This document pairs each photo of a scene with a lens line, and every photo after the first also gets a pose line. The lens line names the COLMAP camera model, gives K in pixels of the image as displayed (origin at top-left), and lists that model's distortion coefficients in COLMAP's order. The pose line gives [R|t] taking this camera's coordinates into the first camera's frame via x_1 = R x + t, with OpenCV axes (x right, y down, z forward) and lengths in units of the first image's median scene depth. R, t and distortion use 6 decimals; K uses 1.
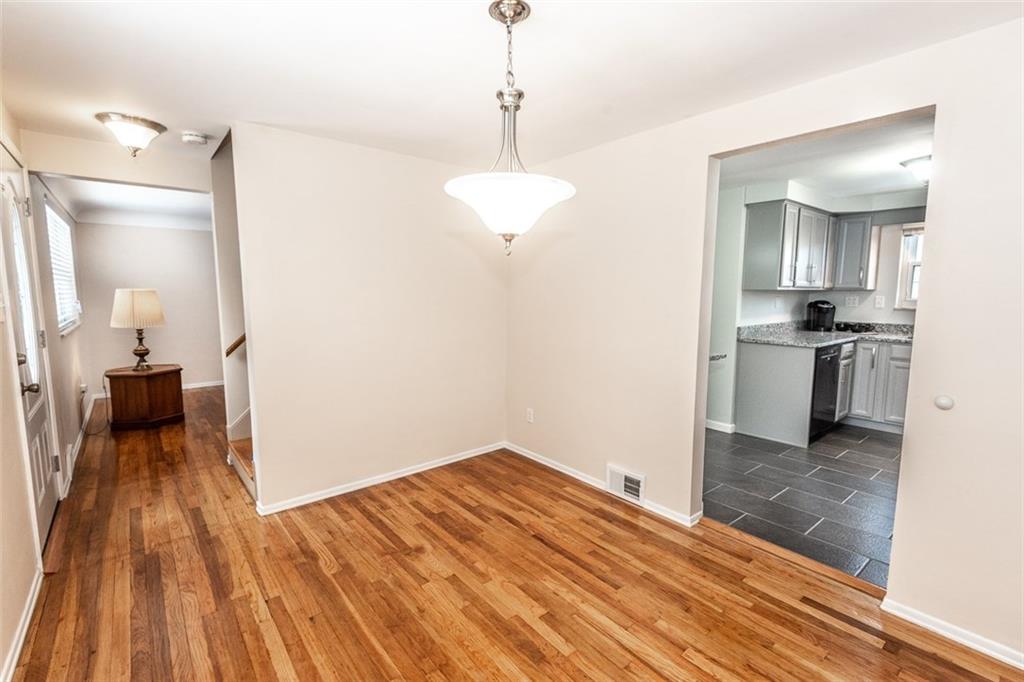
lens RADIAL K [[464.8, 0, 512.0], [0, 464.8, 341.0], [0, 0, 1]] dist [-0.000540, -0.000209]
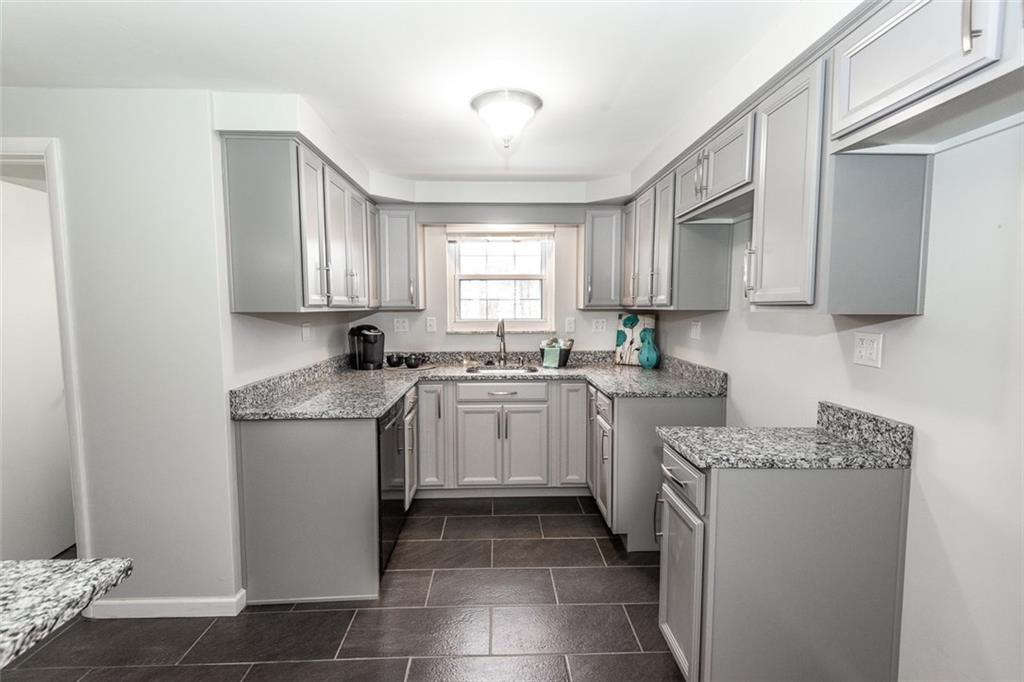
lens RADIAL K [[477.0, 0, 512.0], [0, 477.0, 341.0], [0, 0, 1]] dist [-0.000122, -0.000081]
pose [[0.611021, -0.063379, 0.789073, 0.258436], [0.094946, 0.995462, 0.006434, -0.052205], [-0.785900, 0.070988, 0.614266, 0.431938]]
